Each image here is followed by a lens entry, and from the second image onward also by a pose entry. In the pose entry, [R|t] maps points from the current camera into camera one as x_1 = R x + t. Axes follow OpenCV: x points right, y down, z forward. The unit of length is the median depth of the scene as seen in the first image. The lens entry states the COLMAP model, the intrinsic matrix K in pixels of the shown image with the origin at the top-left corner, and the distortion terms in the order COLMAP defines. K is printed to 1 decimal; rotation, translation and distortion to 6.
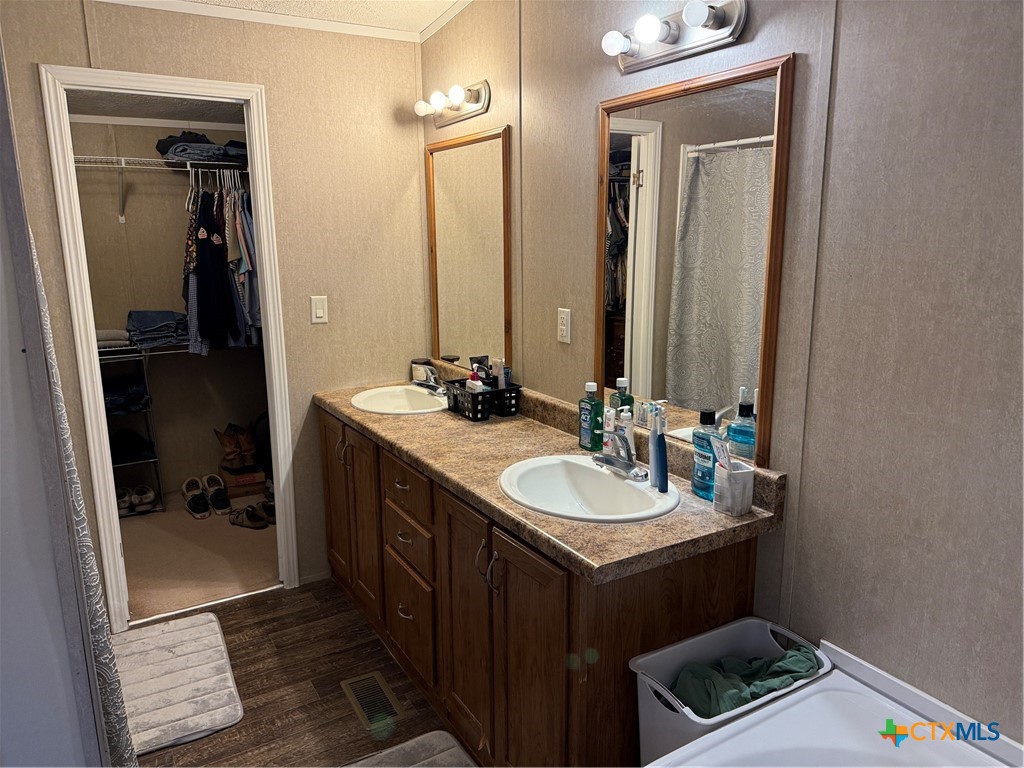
lens RADIAL K [[714.5, 0, 511.4], [0, 714.5, 382.2], [0, 0, 1]] dist [0.085320, -0.112083]
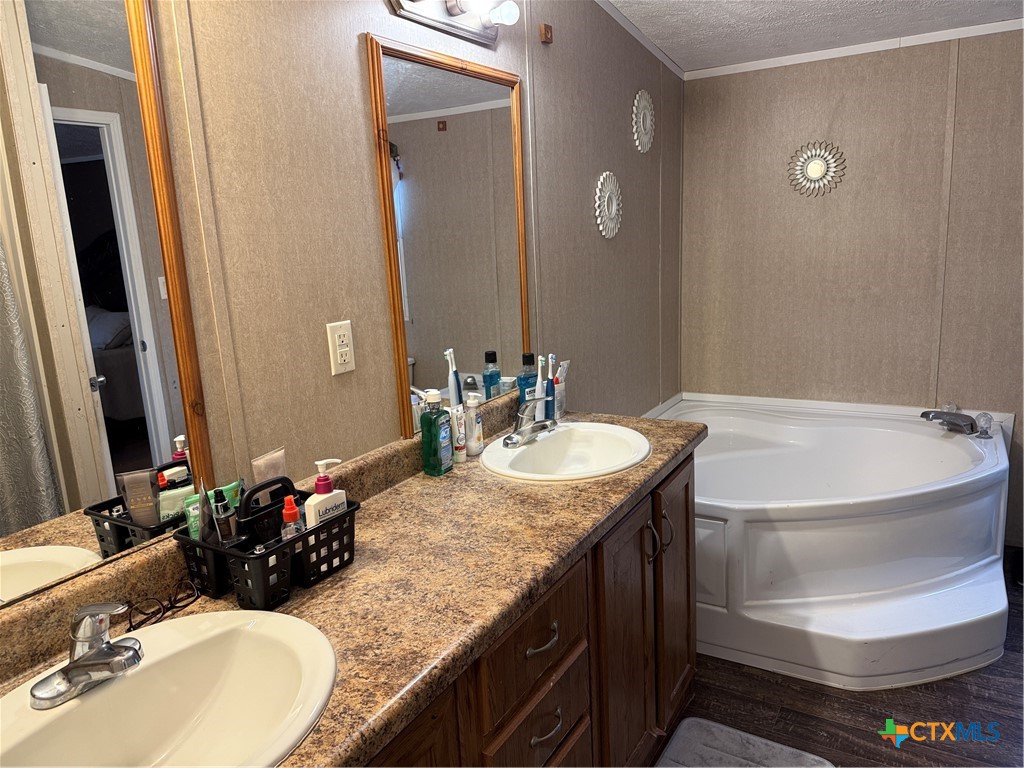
lens RADIAL K [[714.5, 0, 513.2], [0, 714.5, 384.3], [0, 0, 1]] dist [0.085320, -0.112083]
pose [[-0.471332, -0.158513, 0.867594, -0.596773], [0.228571, 0.928152, 0.293751, -0.211788], [-0.851823, 0.336761, -0.401236, 1.174719]]
